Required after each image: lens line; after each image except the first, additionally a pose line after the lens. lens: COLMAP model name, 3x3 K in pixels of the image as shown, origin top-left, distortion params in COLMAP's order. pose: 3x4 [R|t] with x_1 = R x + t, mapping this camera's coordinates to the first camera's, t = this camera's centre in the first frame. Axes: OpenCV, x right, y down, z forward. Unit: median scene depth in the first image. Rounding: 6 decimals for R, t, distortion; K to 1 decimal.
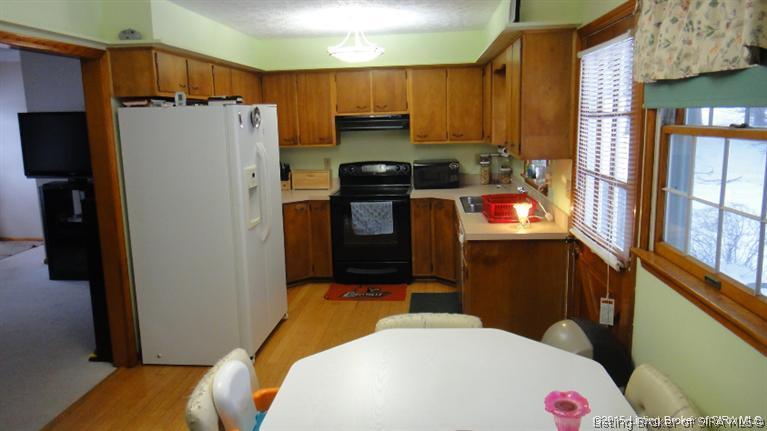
lens RADIAL K [[556.5, 0, 383.5], [0, 556.5, 215.5], [0, 0, 1]] dist [0.004036, 0.001641]
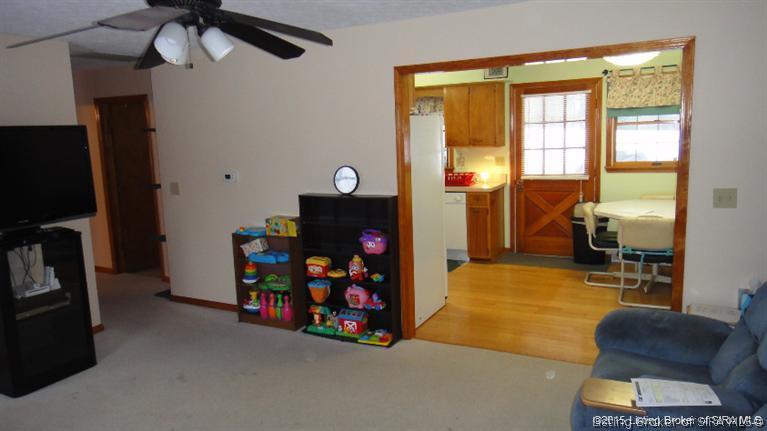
lens RADIAL K [[556.5, 0, 383.5], [0, 556.5, 215.5], [0, 0, 1]] dist [0.004036, 0.001641]
pose [[0.383517, -0.137769, 0.913200, -1.627188], [0.195817, 0.978459, 0.065377, -0.068671], [-0.902536, 0.153747, 0.402233, 0.588581]]
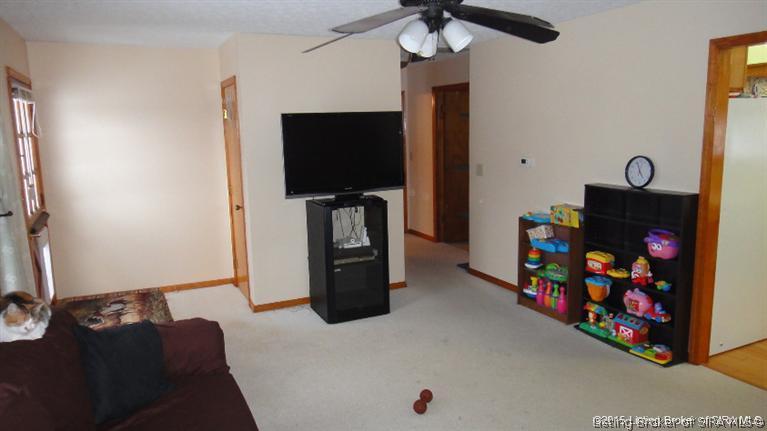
lens RADIAL K [[556.5, 0, 383.5], [0, 556.5, 215.5], [0, 0, 1]] dist [0.004036, 0.001641]
pose [[0.863608, -0.086646, 0.496662, -1.518567], [0.103262, 0.994636, -0.006034, -0.040879], [-0.493475, 0.056498, 0.867923, 0.443414]]
